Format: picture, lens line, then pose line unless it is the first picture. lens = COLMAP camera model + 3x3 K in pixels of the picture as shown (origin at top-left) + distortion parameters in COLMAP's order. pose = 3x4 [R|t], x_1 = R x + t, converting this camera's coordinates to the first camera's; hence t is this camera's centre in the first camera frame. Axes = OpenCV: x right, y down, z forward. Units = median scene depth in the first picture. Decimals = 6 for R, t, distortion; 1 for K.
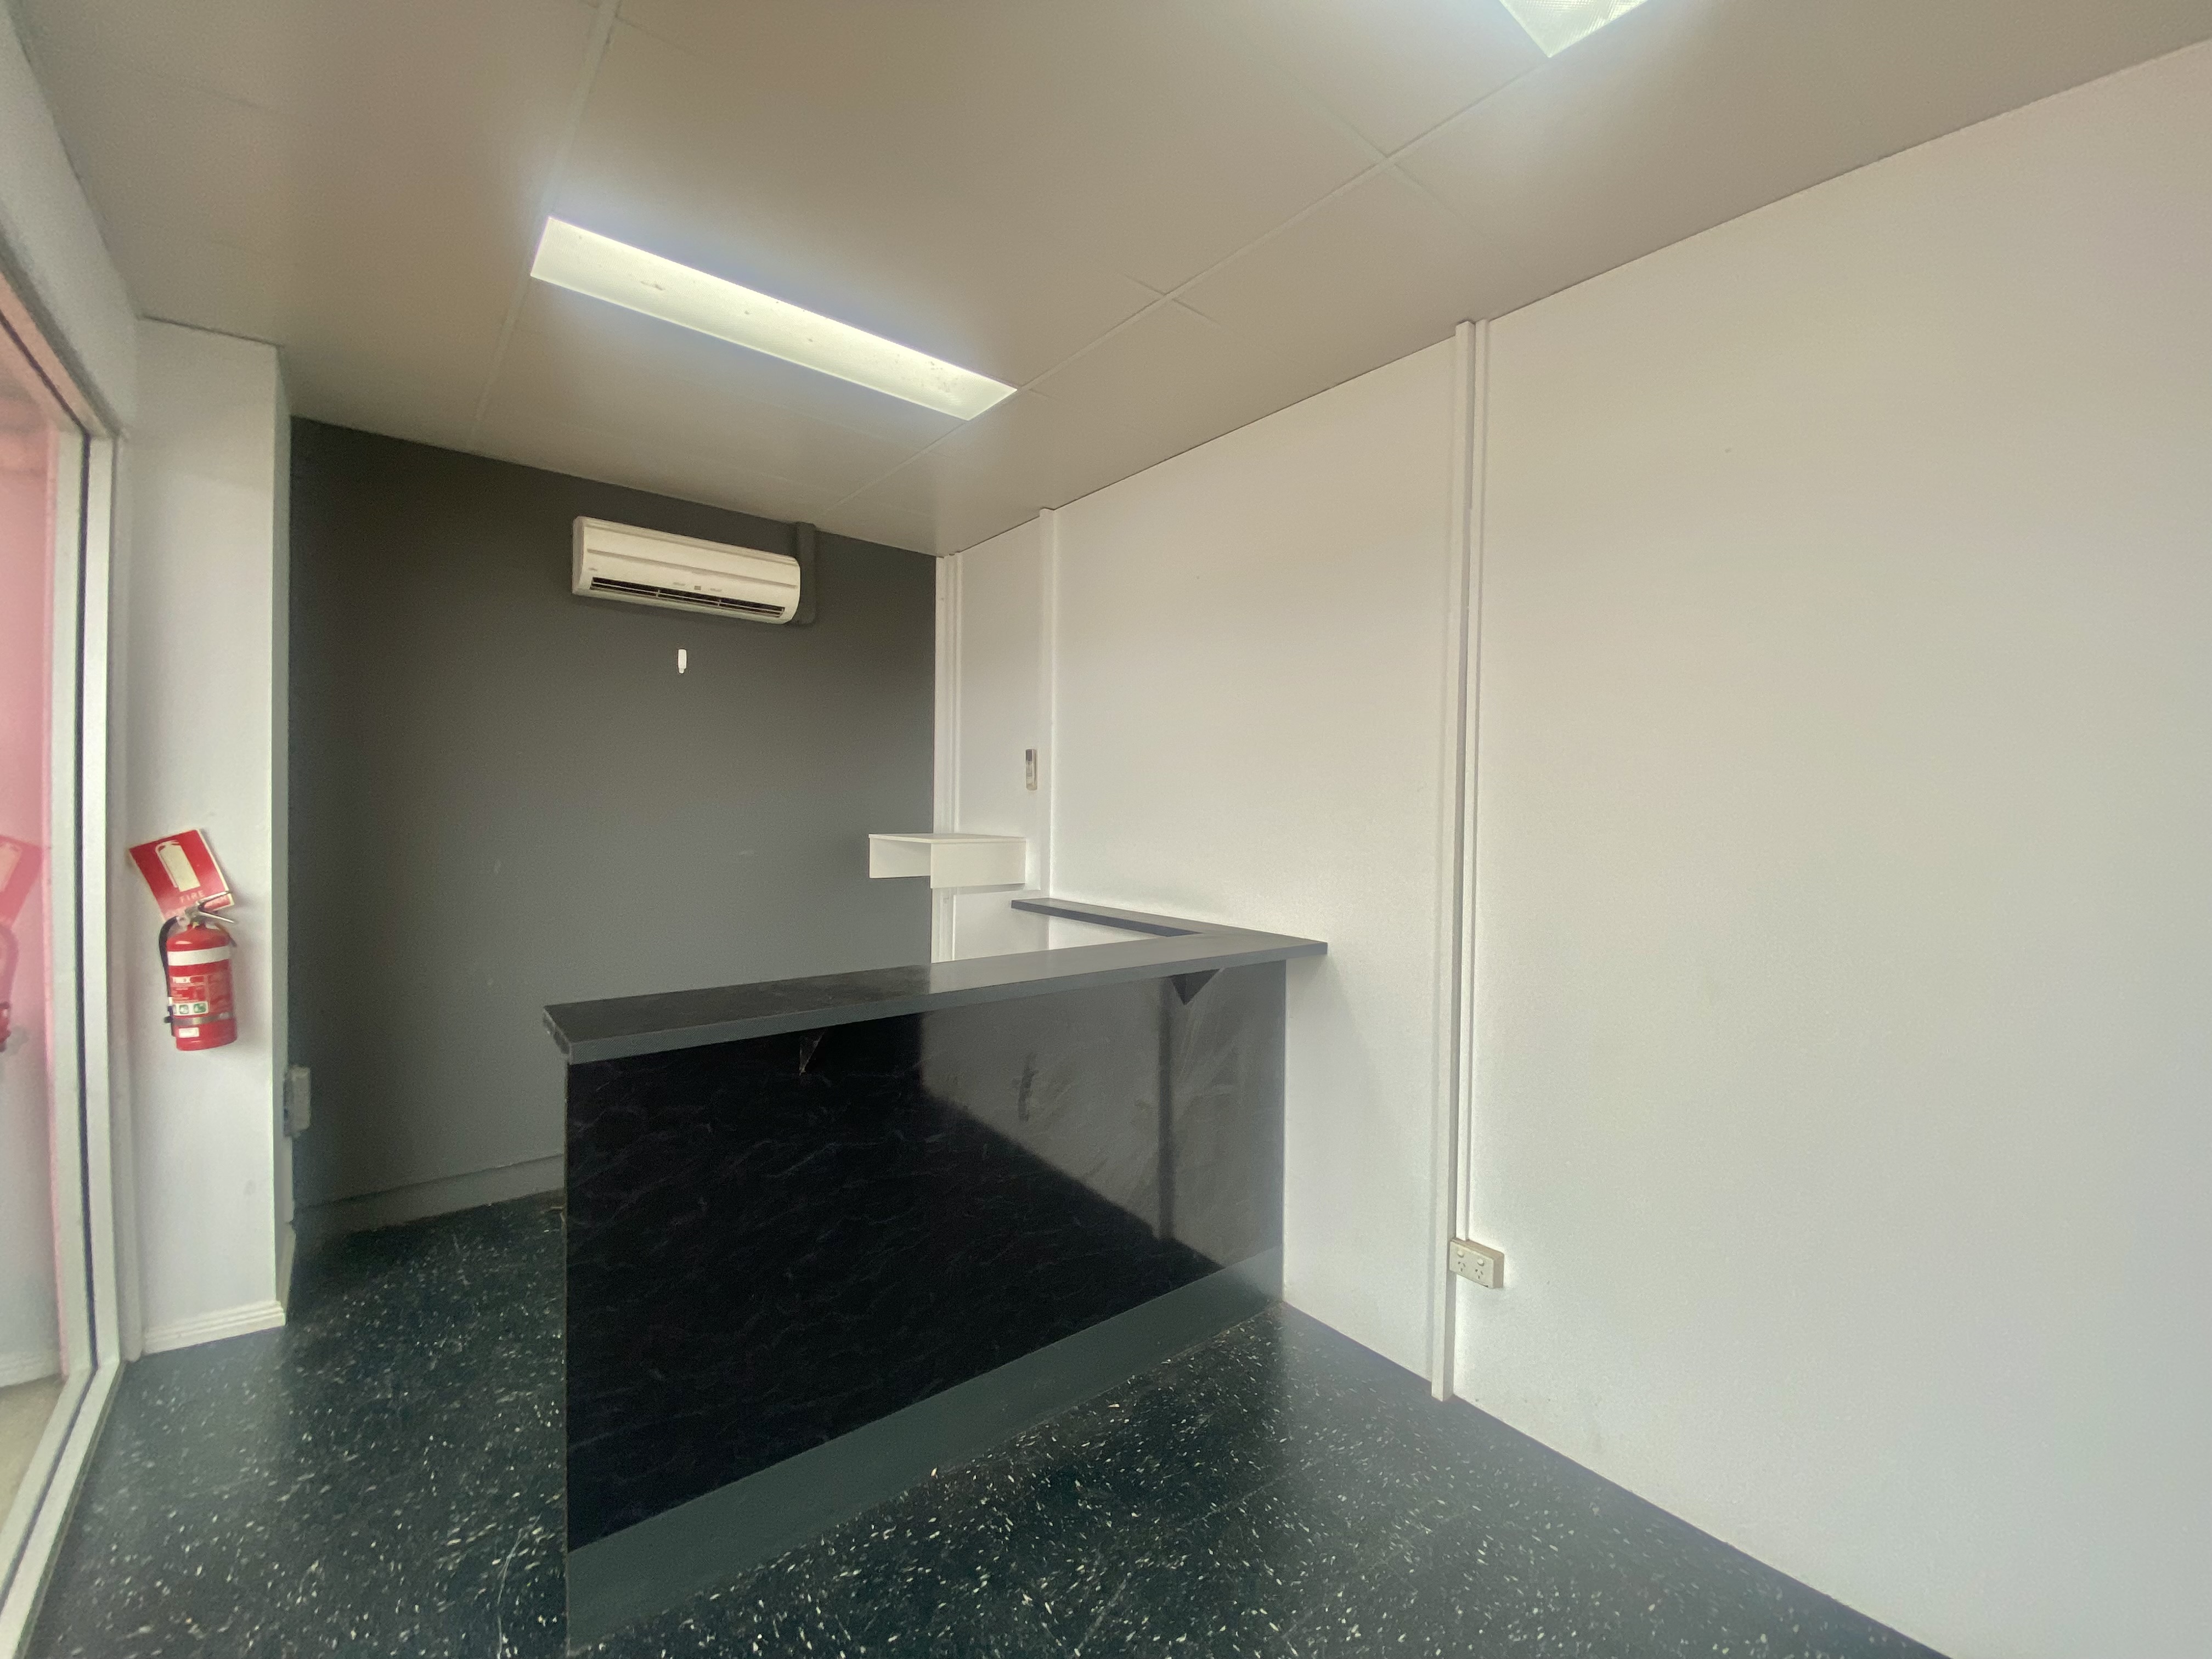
lens RADIAL K [[892.0, 0, 1106.0], [0, 892.0, 829.5], [0, 0, 1]] dist [-0.000813, -0.013572]
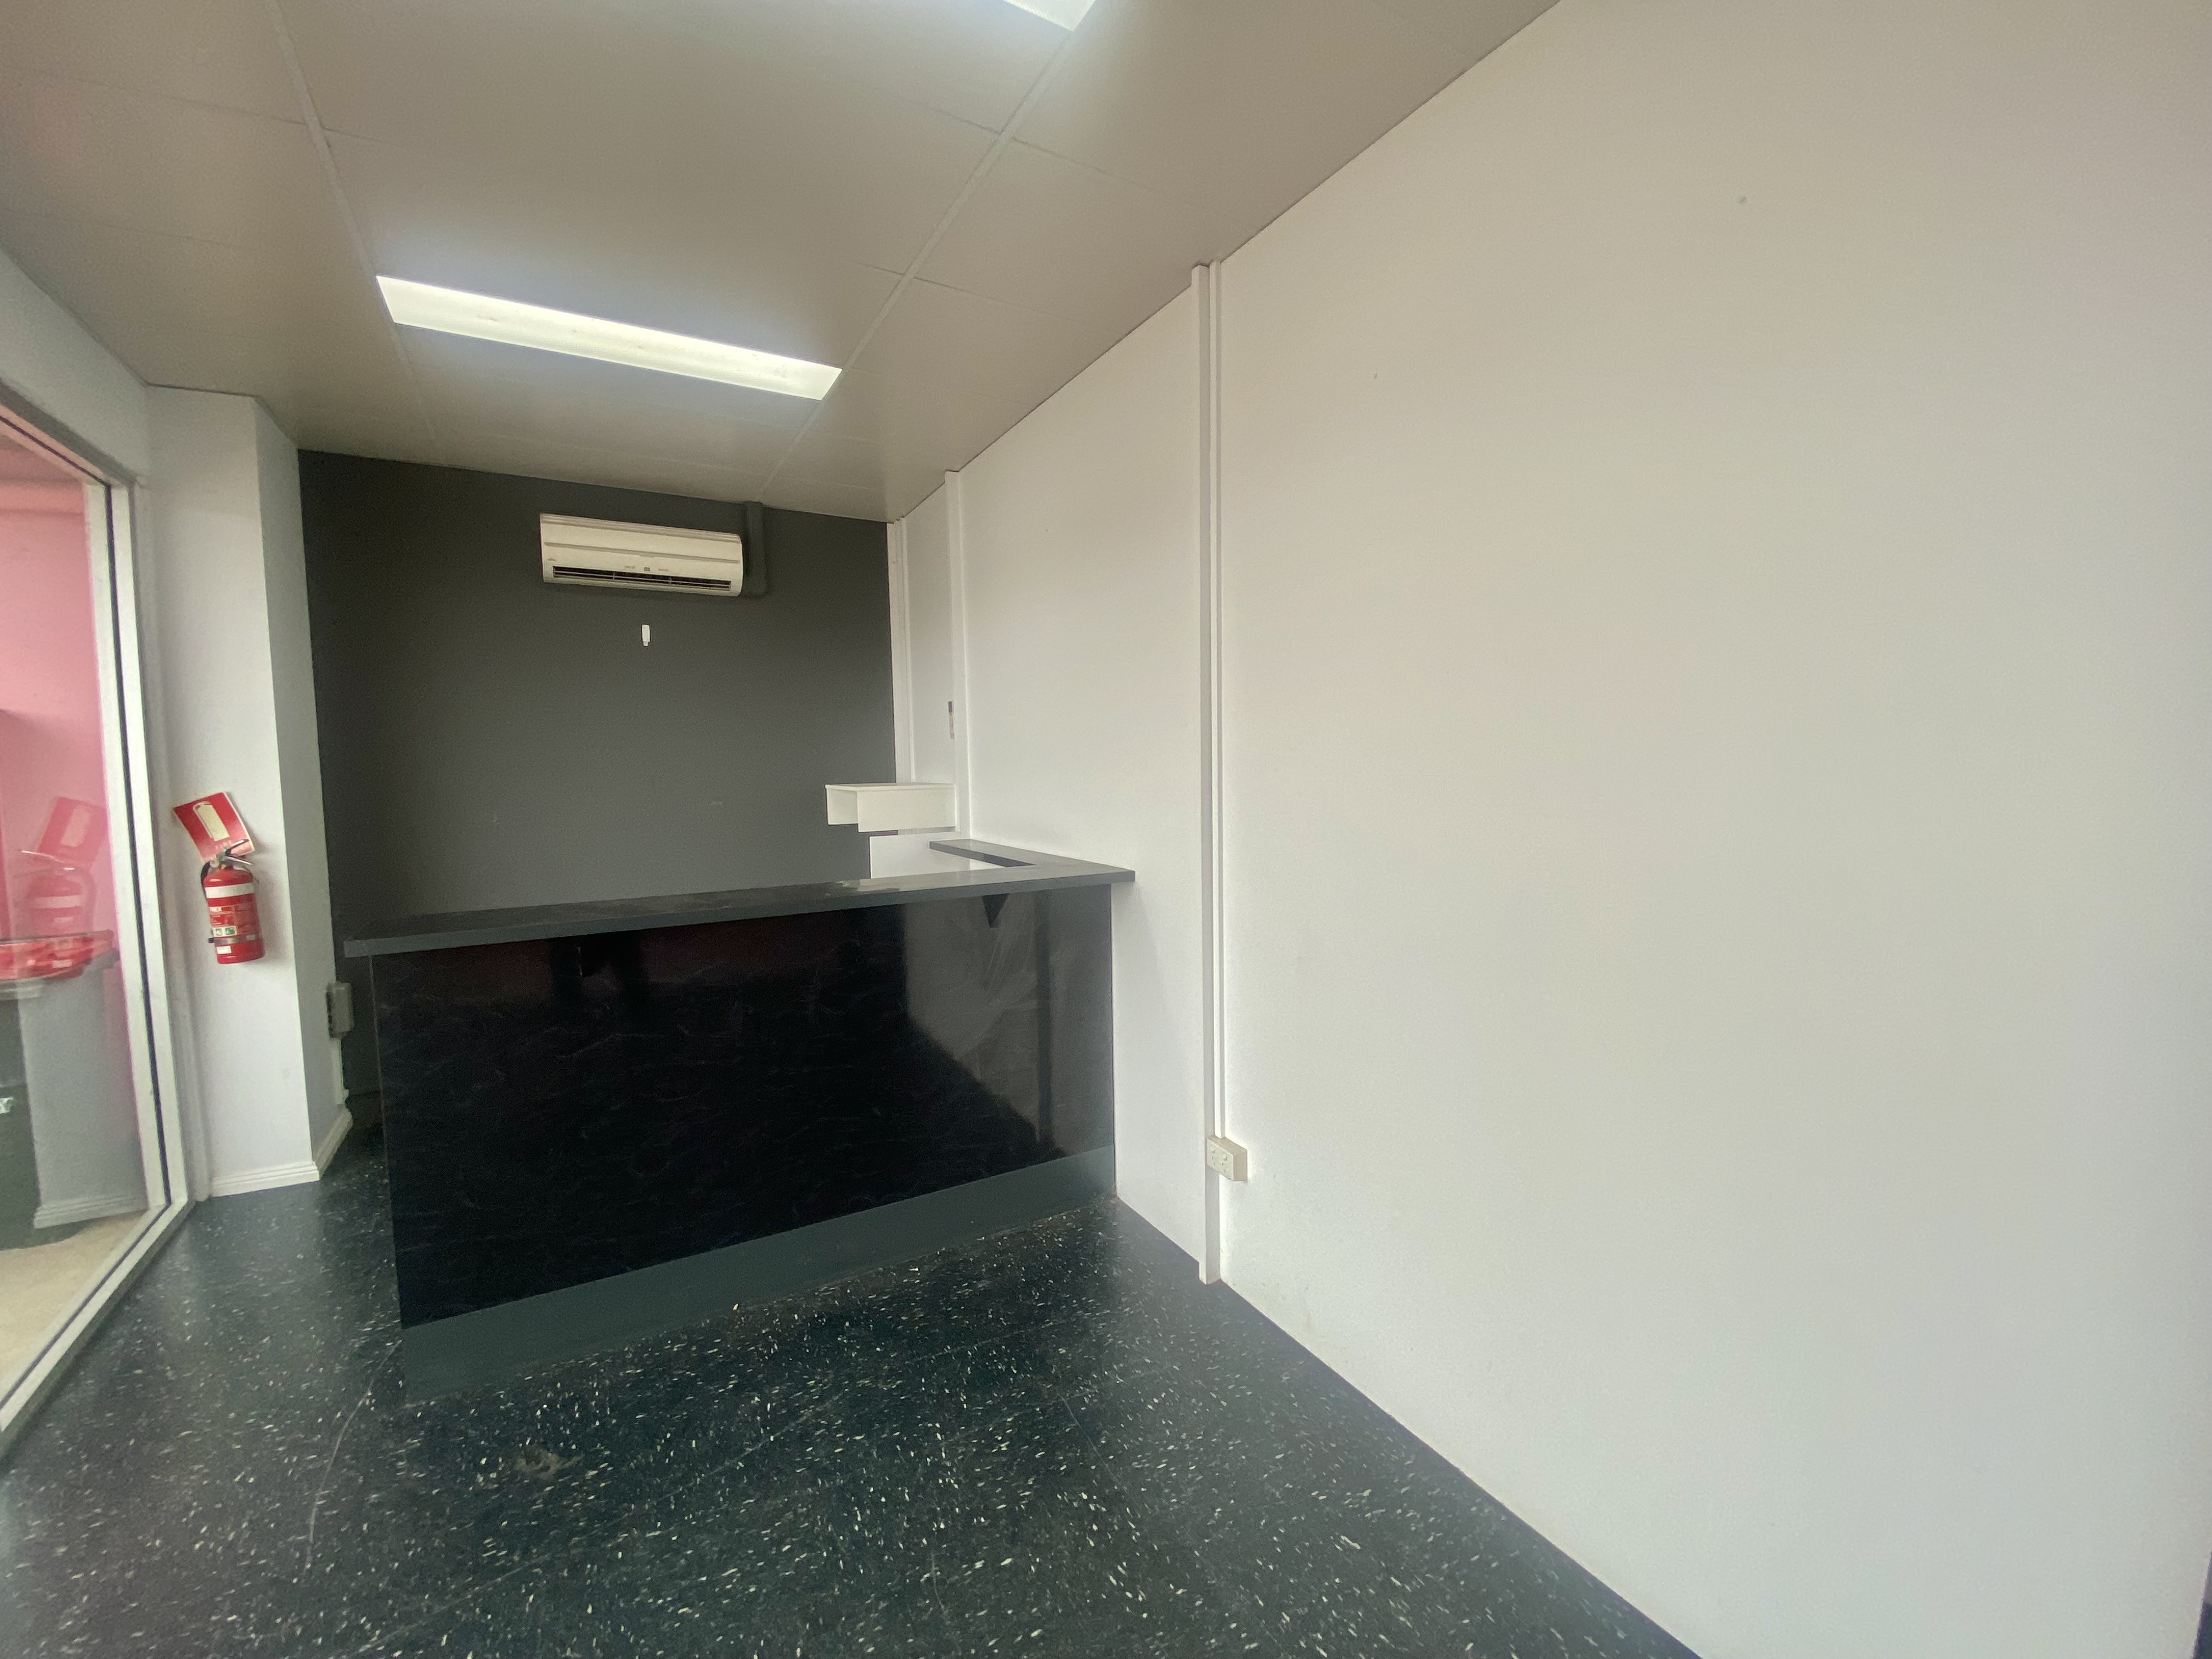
lens RADIAL K [[887.1, 0, 1106.0], [0, 887.1, 829.5], [0, 0, 1]] dist [-0.014656, -0.008457]
pose [[0.989427, -0.020372, -0.143595, 0.408420], [0.027959, 0.998306, 0.051023, 0.026292], [0.142312, -0.054499, 0.988320, -0.059090]]
